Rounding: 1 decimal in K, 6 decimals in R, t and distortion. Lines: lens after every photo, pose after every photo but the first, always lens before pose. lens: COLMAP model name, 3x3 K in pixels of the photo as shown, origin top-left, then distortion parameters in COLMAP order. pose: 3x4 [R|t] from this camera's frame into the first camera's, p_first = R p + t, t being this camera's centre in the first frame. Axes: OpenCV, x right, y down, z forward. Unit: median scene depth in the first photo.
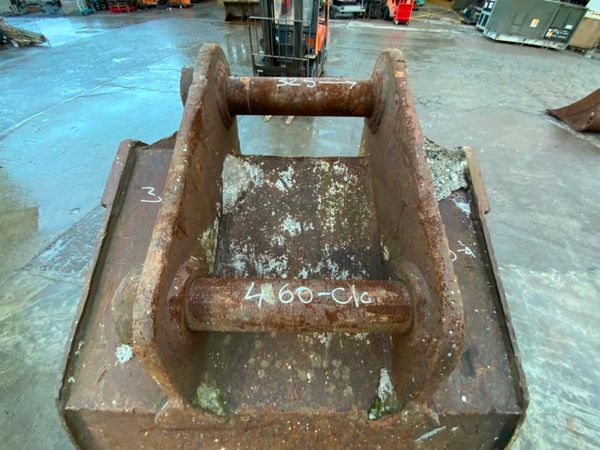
lens RADIAL K [[242.9, 0, 299.0], [0, 242.9, 226.1], [0, 0, 1]] dist [0.006370, -0.012419]
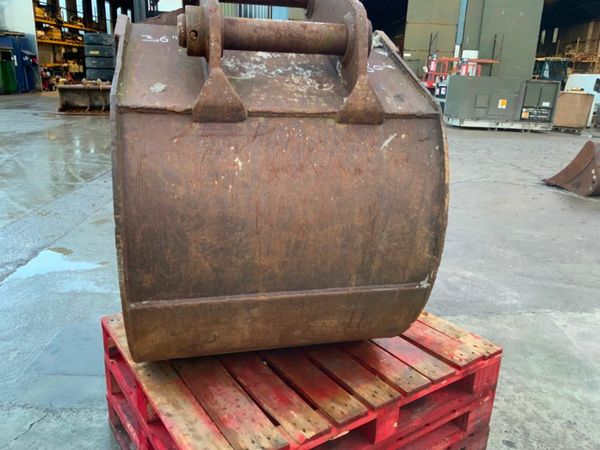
lens RADIAL K [[495.0, 0, 300.0], [0, 495.0, 228.9], [0, 0, 1]] dist [0.097856, -0.179781]
pose [[0.970103, -0.052658, 0.236910, -0.493124], [0.161436, 0.868901, -0.467919, 1.960604], [-0.181212, 0.492176, 0.851425, -0.821836]]
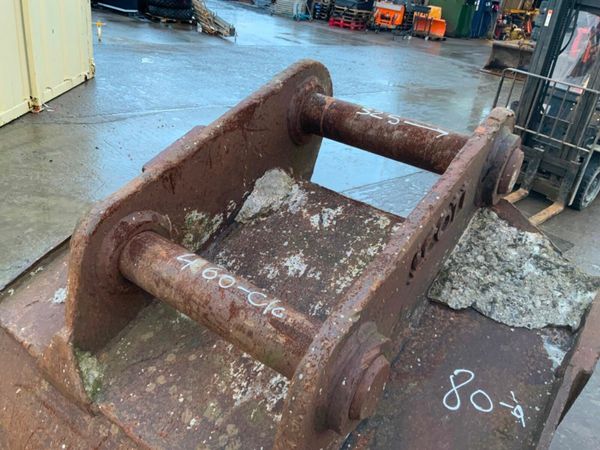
lens RADIAL K [[495.0, 0, 298.4], [0, 495.0, 225.0], [0, 0, 1]] dist [0.097856, -0.179781]
pose [[0.816389, 0.340746, -0.466264, 0.598859], [-0.492107, 0.832995, -0.252884, 0.259352], [0.302226, 0.435903, 0.847731, -0.330831]]
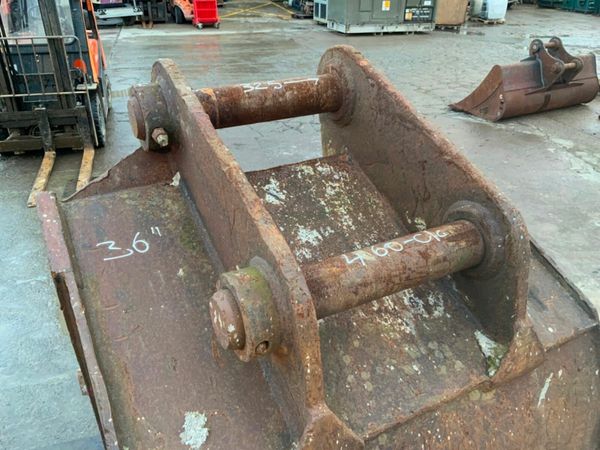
lens RADIAL K [[495.0, 0, 299.9], [0, 495.0, 228.4], [0, 0, 1]] dist [0.097856, -0.179781]
pose [[0.874912, -0.244078, 0.418277, -0.690055], [0.362936, 0.902309, -0.232629, 0.326125], [-0.320636, 0.355338, 0.878025, -0.431347]]
